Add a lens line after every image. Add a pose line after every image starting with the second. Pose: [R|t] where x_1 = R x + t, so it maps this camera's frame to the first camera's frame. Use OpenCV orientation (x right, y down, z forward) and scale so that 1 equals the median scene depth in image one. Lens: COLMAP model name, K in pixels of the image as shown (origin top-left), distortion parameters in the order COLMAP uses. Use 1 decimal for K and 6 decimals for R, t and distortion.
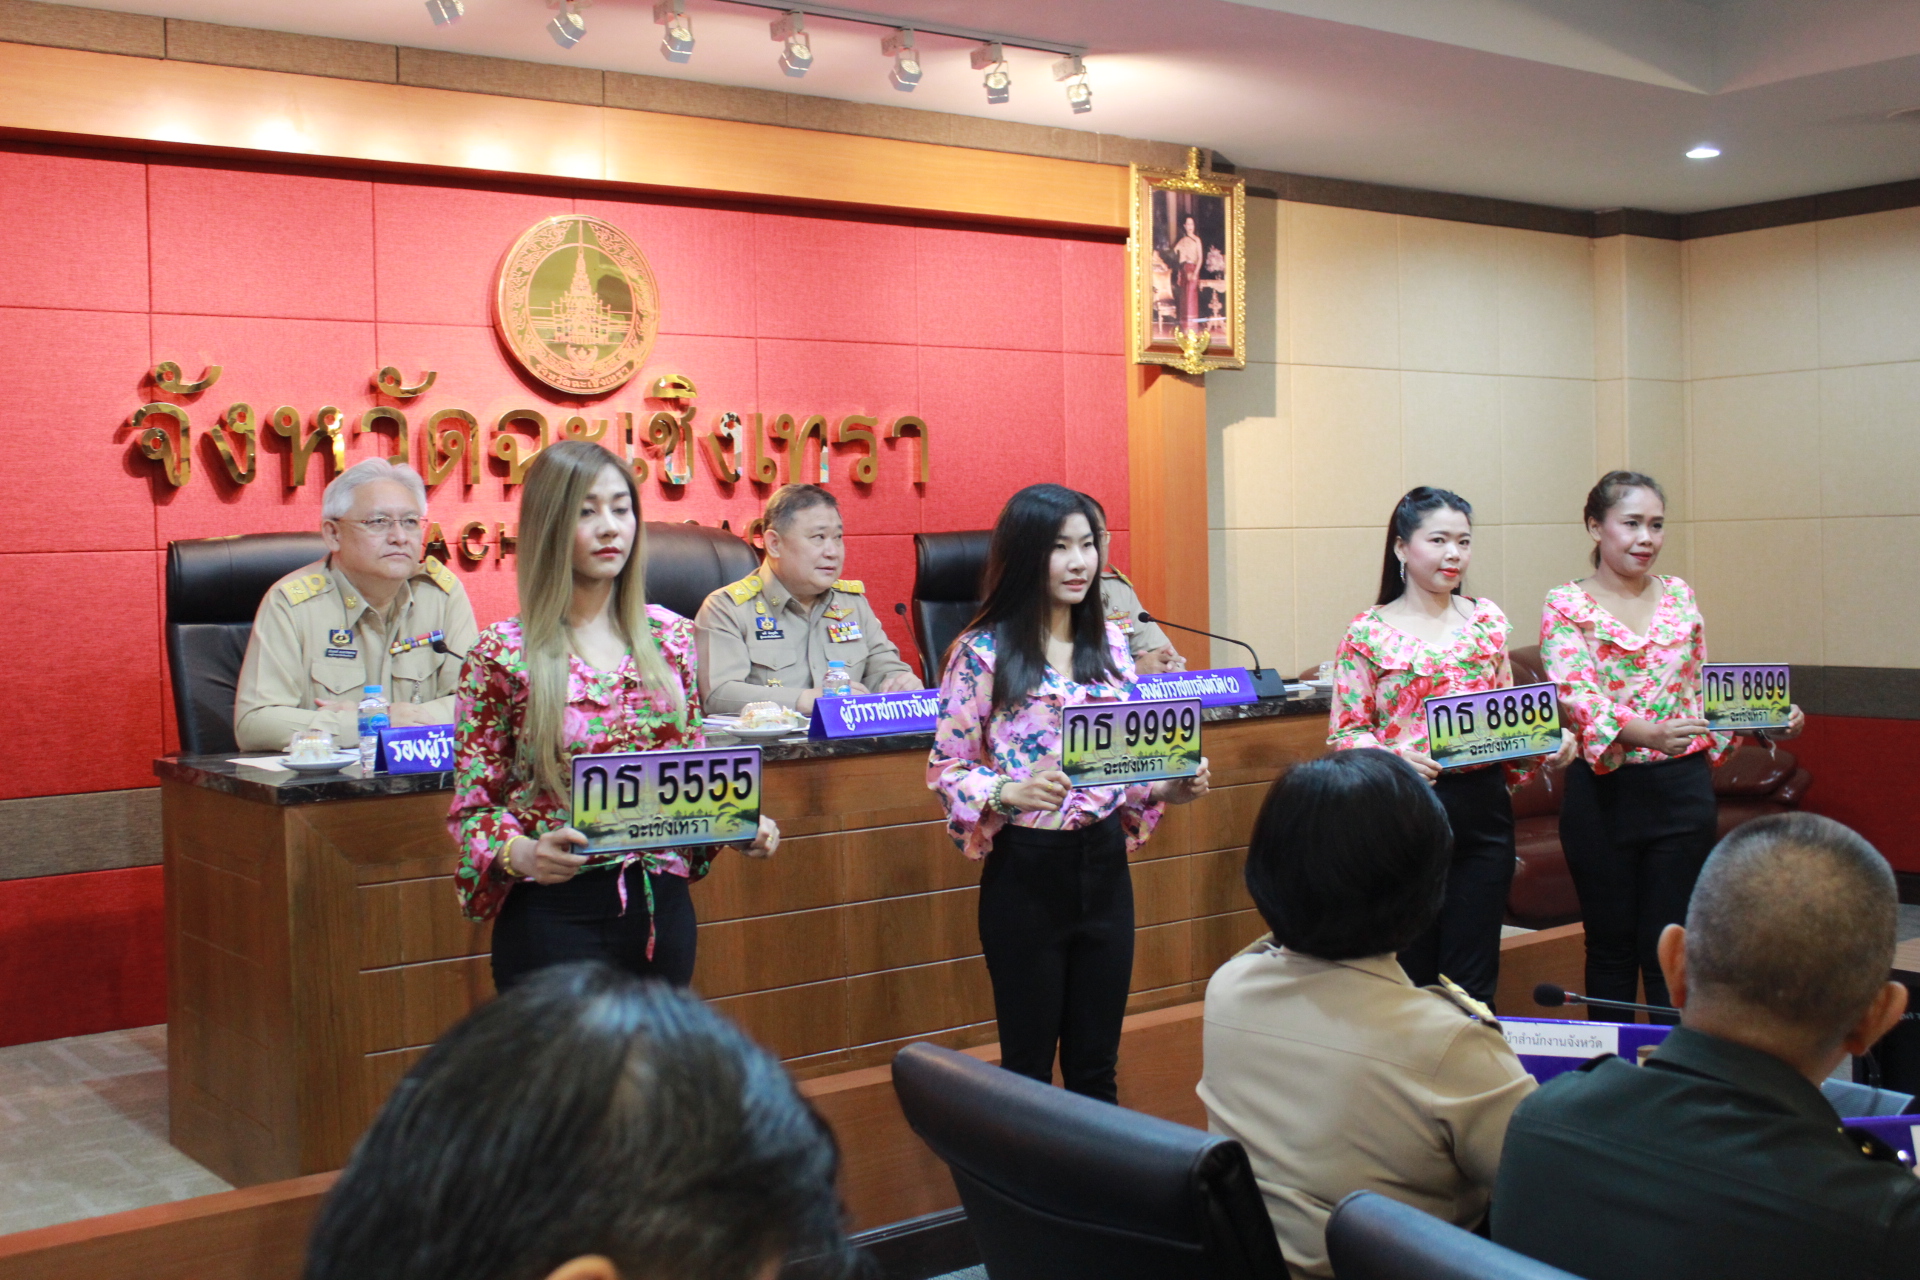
lens RADIAL K [[2168.3, 0, 960.0], [0, 2168.3, 640.0], [0, 0, 1]] dist [-0.101146, 0.175064]
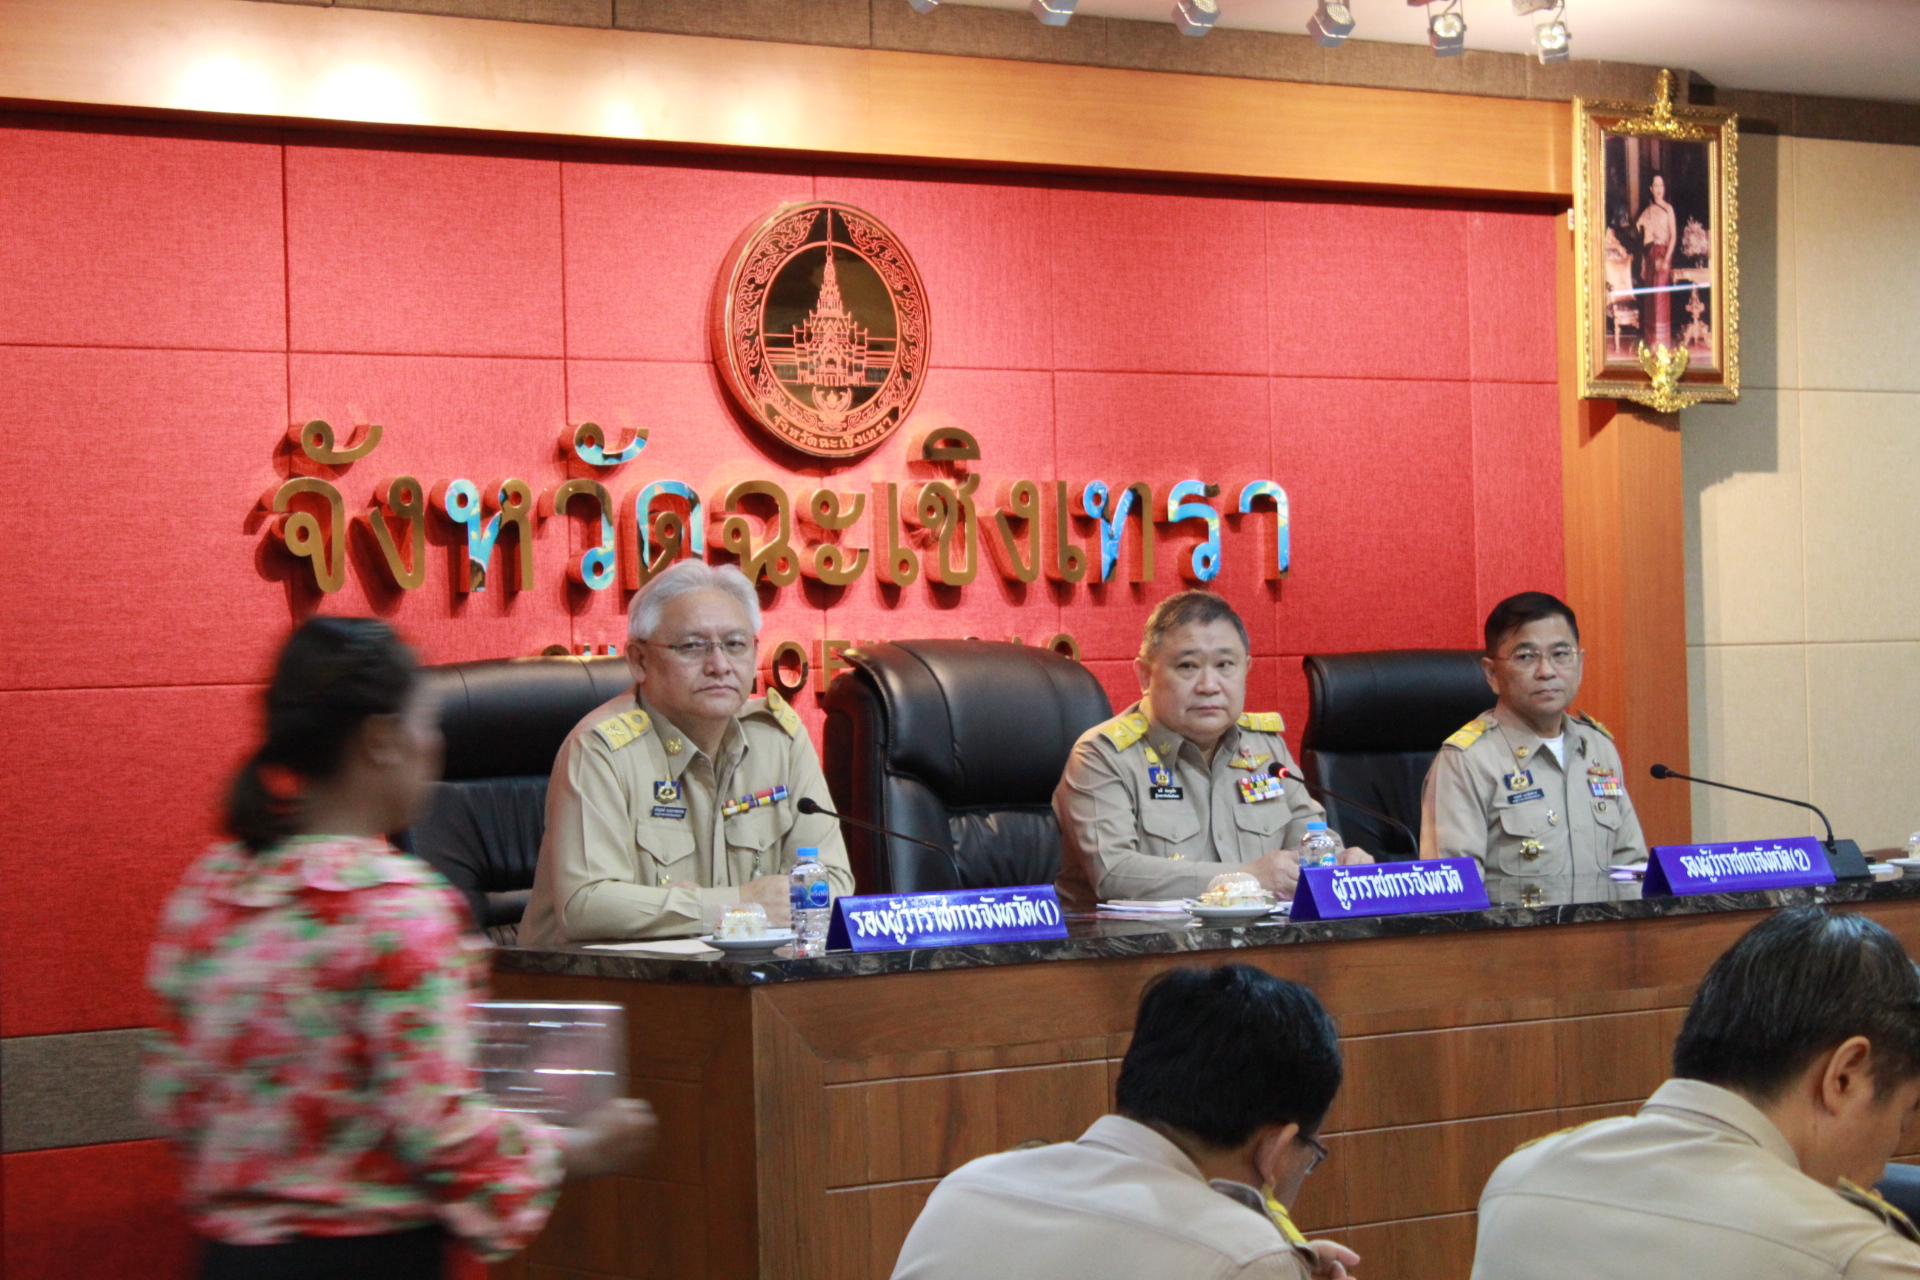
lens RADIAL K [[4742.4, 0, 960.0], [0, 4742.4, 640.0], [0, 0, 1]] dist [0.066141, 0.948957]
pose [[0.999643, -0.003949, 0.026428, -0.173652], [0.005280, 0.998711, -0.050474, 0.022418], [-0.026195, 0.050596, 0.998376, -0.524288]]
